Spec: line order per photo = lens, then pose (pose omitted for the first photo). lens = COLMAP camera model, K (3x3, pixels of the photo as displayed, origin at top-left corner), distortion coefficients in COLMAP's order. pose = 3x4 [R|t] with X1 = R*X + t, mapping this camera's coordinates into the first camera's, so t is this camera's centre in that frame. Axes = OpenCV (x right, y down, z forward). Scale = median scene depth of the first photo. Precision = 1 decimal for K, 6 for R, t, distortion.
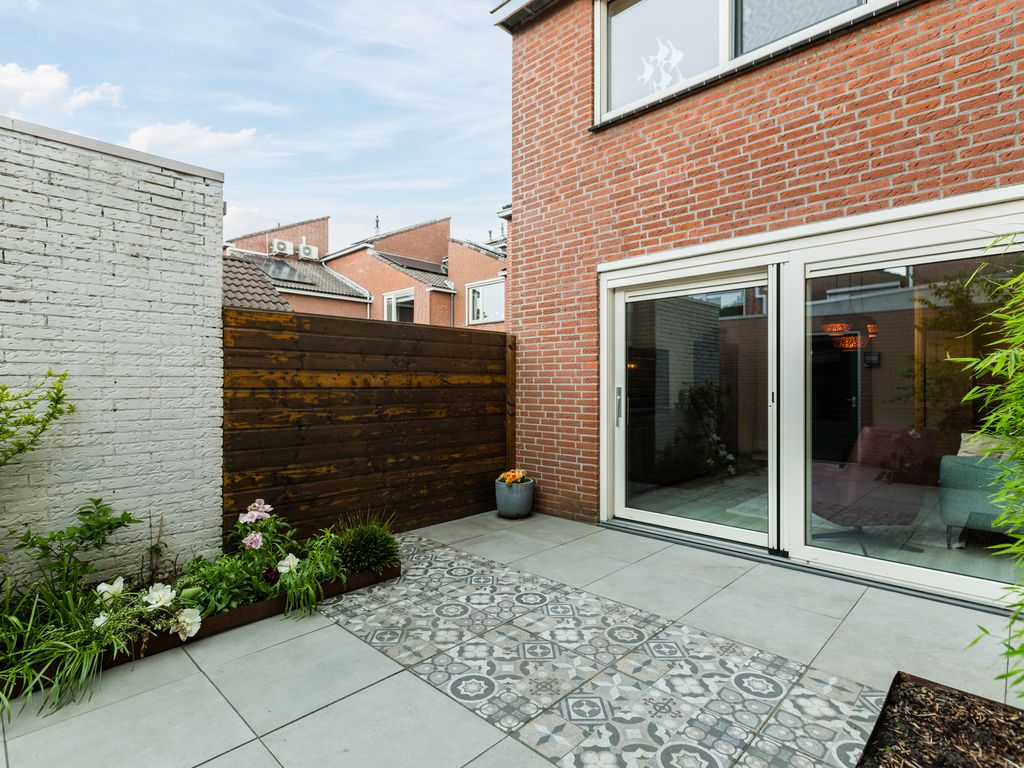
lens RADIAL K [[530.1, 0, 512.0], [0, 530.1, 384.0], [0, 0, 1]] dist [0.003149, 0.000220]
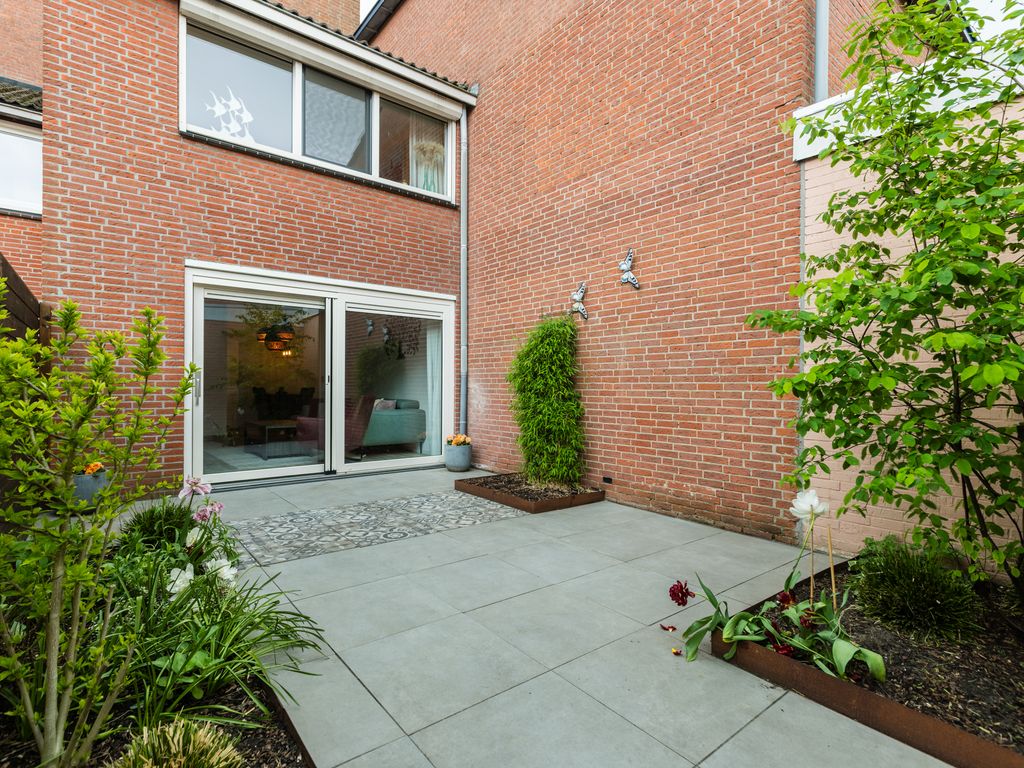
lens RADIAL K [[530.1, 0, 512.0], [0, 530.1, 384.0], [0, 0, 1]] dist [0.003149, 0.000220]
pose [[0.107731, 0.005502, 0.994165, -1.254423], [-0.007190, 0.999963, -0.004755, 0.051650], [-0.994154, -0.006635, 0.107766, 0.299422]]
